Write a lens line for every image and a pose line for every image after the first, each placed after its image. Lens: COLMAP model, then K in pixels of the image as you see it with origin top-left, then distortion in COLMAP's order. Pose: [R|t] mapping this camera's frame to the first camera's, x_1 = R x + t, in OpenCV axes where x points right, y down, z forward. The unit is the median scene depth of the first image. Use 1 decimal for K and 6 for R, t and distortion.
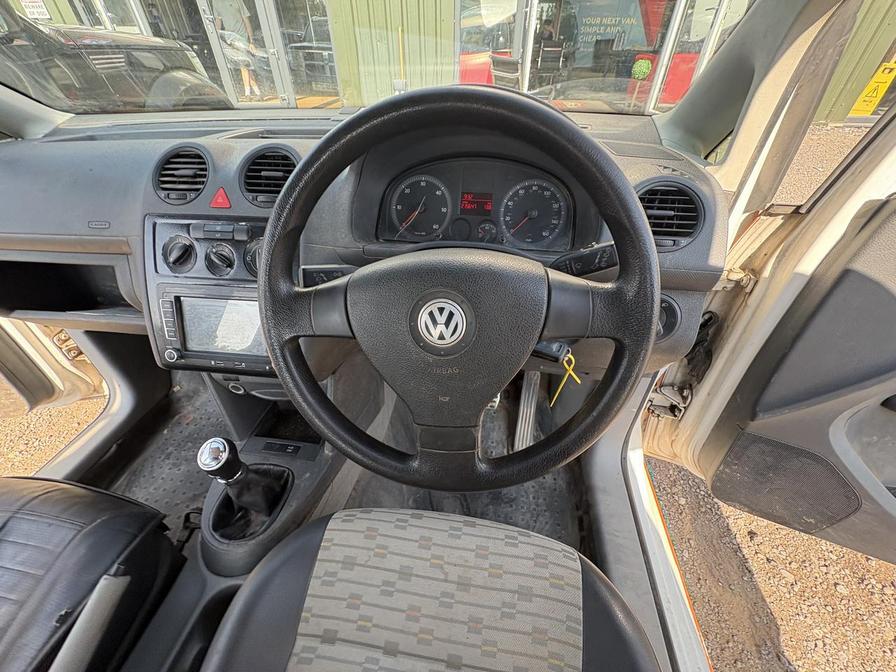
lens RADIAL K [[359.2, 0, 449.2], [0, 359.2, 334.3], [0, 0, 1]] dist [0.001785, 0.000752]
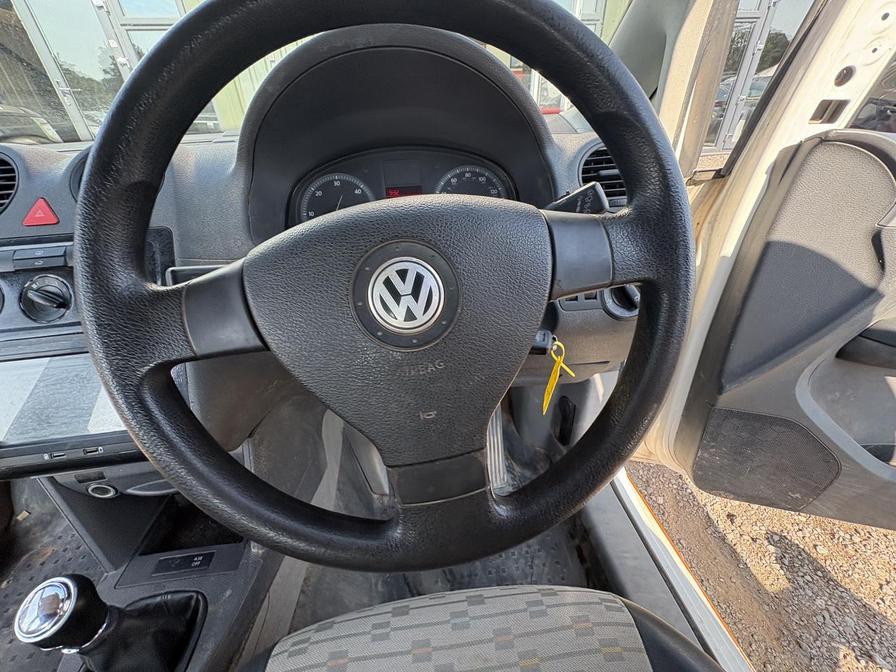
lens RADIAL K [[359.2, 0, 447.0], [0, 359.2, 334.7], [0, 0, 1]] dist [0.001785, 0.000752]
pose [[0.967472, -0.160349, 0.195671, -0.050168], [0.184259, 0.976621, -0.110724, 0.070142], [-0.173342, 0.143177, 0.974399, 0.211378]]
